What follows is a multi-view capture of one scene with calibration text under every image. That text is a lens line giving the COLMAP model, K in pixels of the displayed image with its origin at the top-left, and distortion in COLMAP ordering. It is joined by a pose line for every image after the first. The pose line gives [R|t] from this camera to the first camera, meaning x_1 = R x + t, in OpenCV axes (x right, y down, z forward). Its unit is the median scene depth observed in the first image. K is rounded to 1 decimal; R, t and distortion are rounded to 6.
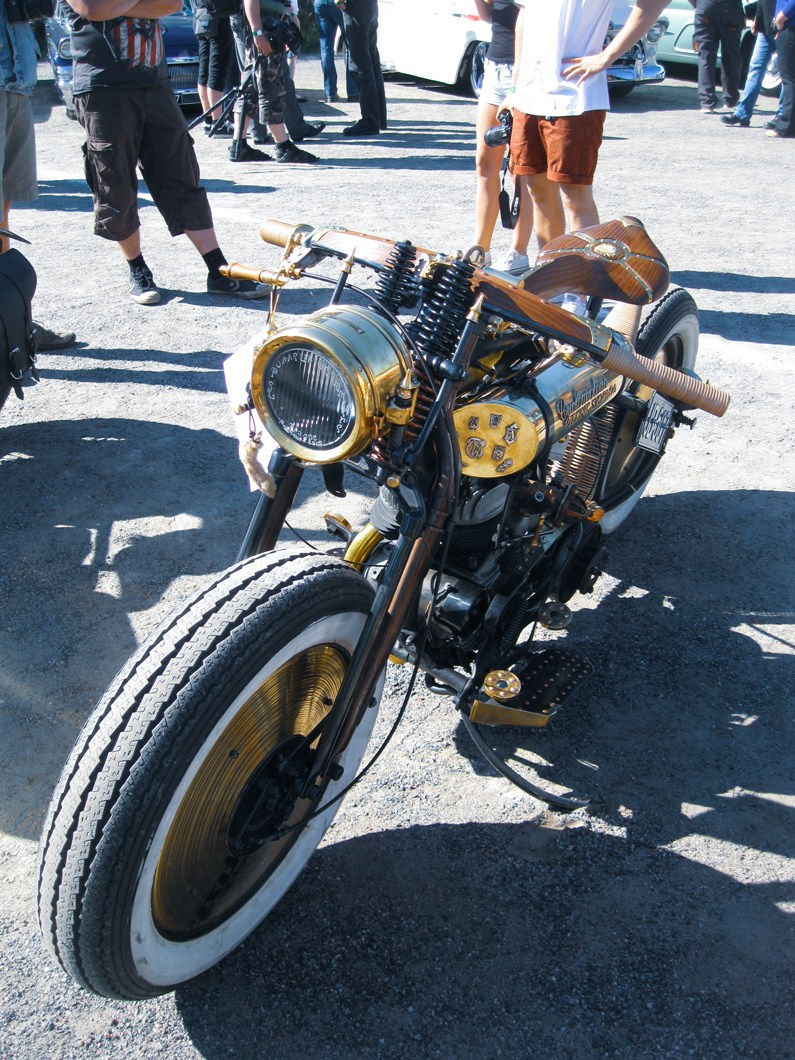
lens RADIAL K [[1088.8, 0, 389.3], [0, 1088.8, 524.3], [0, 0, 1]] dist [-0.132272, 0.062747]
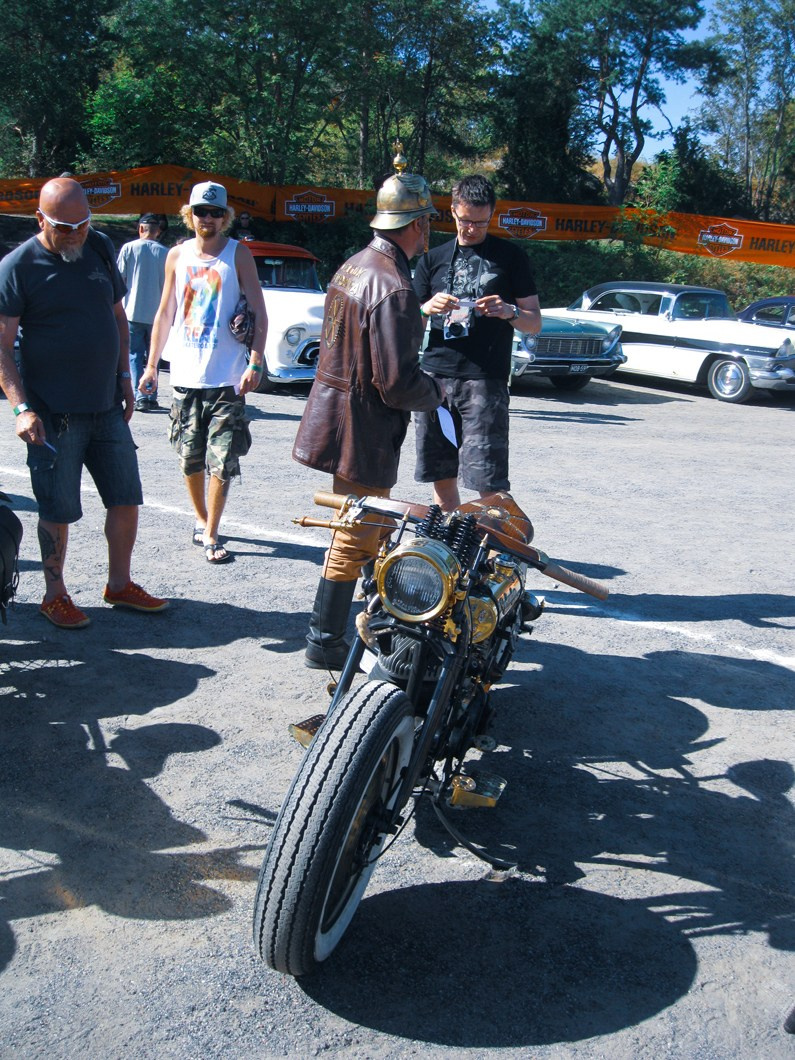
lens RADIAL K [[1088.8, 0, 389.3], [0, 1088.8, 524.3], [0, 0, 1]] dist [-0.132272, 0.062747]
pose [[0.966294, 0.009891, 0.257252, -0.393257], [0.053088, 0.970129, -0.236709, 0.145085], [-0.251909, 0.242387, 0.936905, -0.504609]]
